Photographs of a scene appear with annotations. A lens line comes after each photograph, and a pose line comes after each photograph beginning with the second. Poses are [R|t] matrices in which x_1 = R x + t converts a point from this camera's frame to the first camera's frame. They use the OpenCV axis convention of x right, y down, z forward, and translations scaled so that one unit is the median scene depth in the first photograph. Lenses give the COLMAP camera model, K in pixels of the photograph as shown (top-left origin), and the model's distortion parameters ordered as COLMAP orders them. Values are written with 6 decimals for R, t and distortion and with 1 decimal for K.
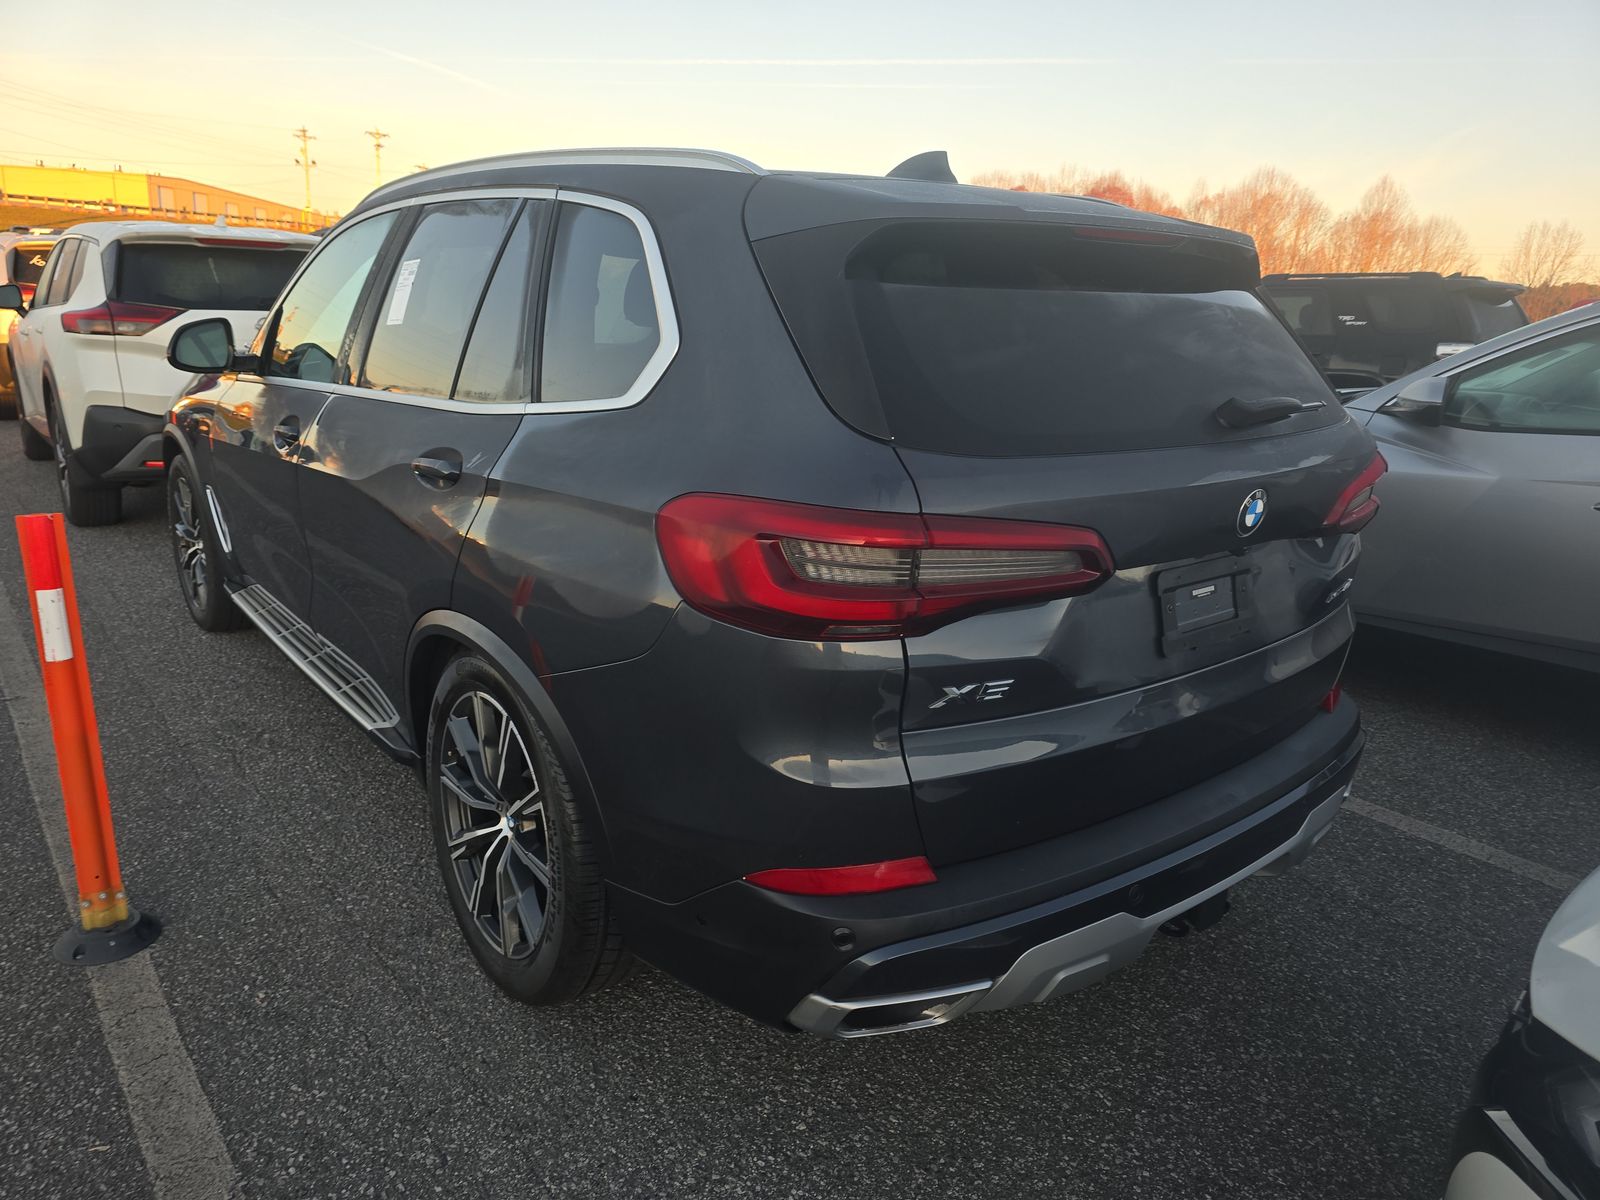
lens RADIAL K [[1105.8, 0, 805.8], [0, 1105.8, 598.5], [0, 0, 1]] dist [0.039269, -0.034185]
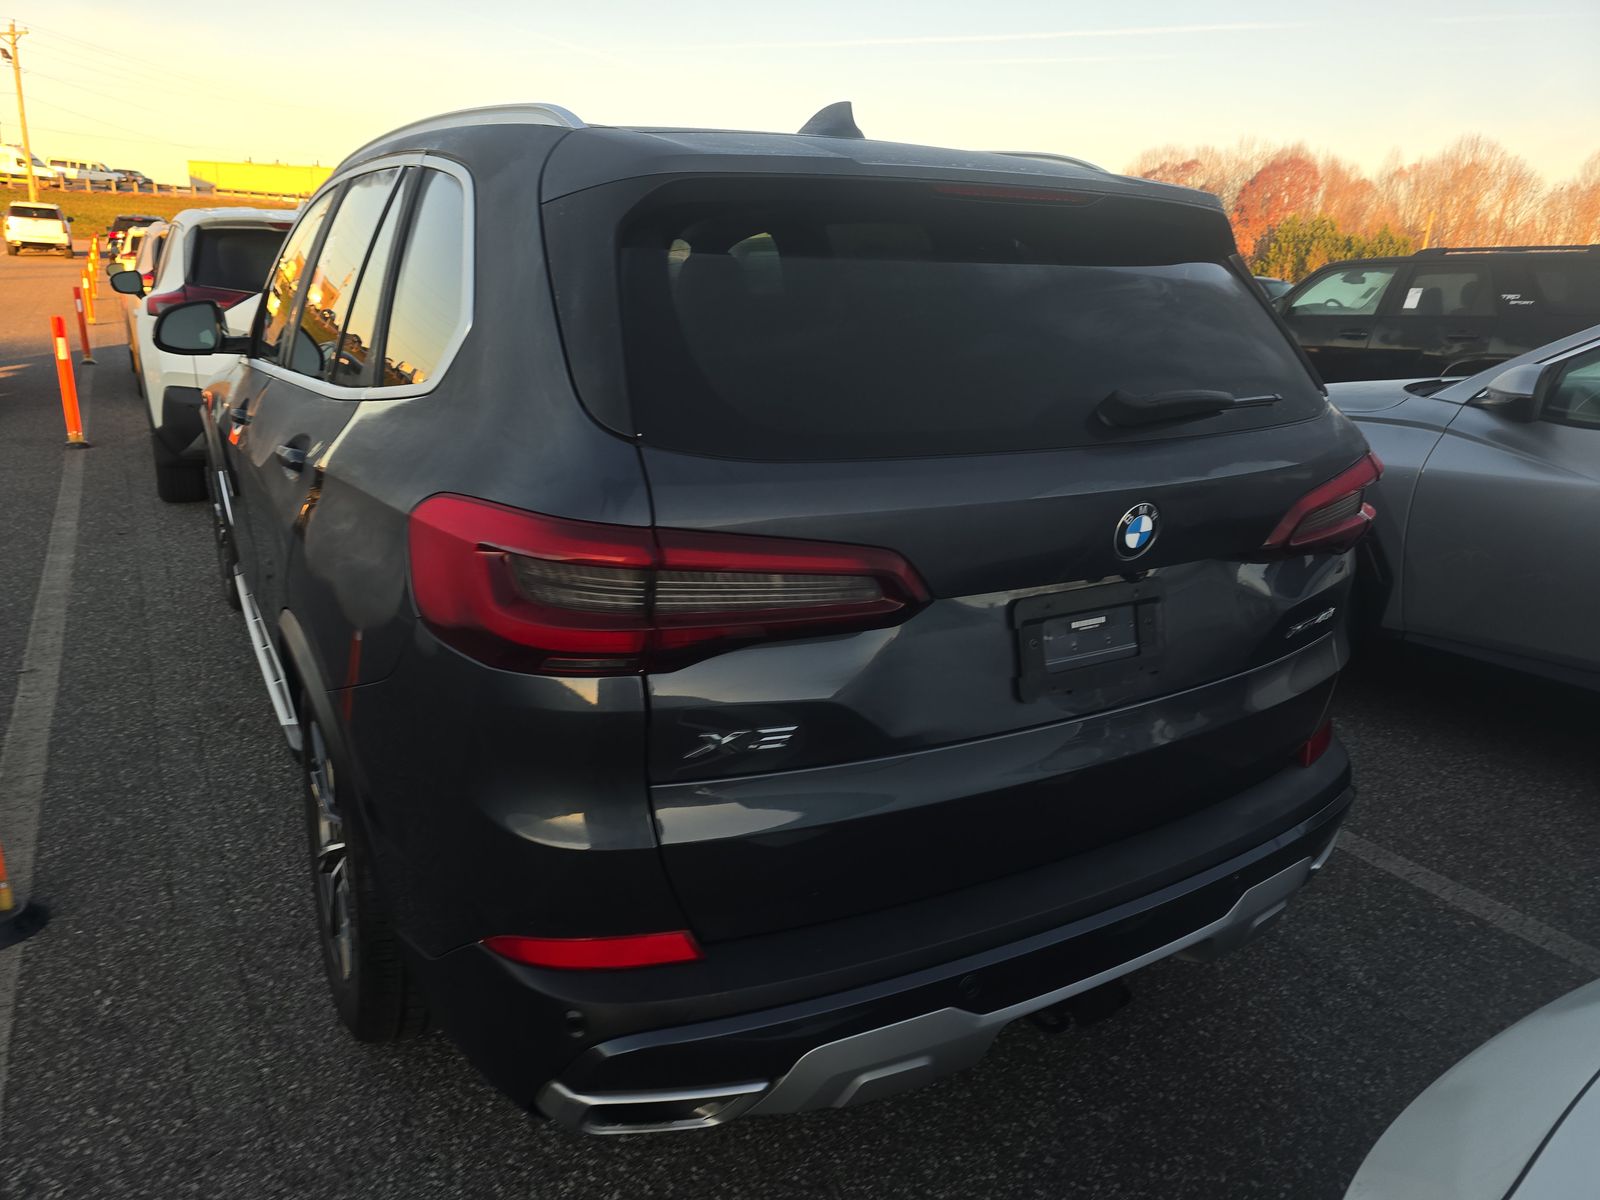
lens RADIAL K [[1105.8, 0, 801.7], [0, 1105.8, 597.1], [0, 0, 1]] dist [0.039269, -0.034185]
pose [[0.989839, 0.033537, -0.138184, 0.233769], [-0.031693, 0.999377, 0.015526, -0.029048], [0.138619, -0.010989, 0.990285, 0.135685]]
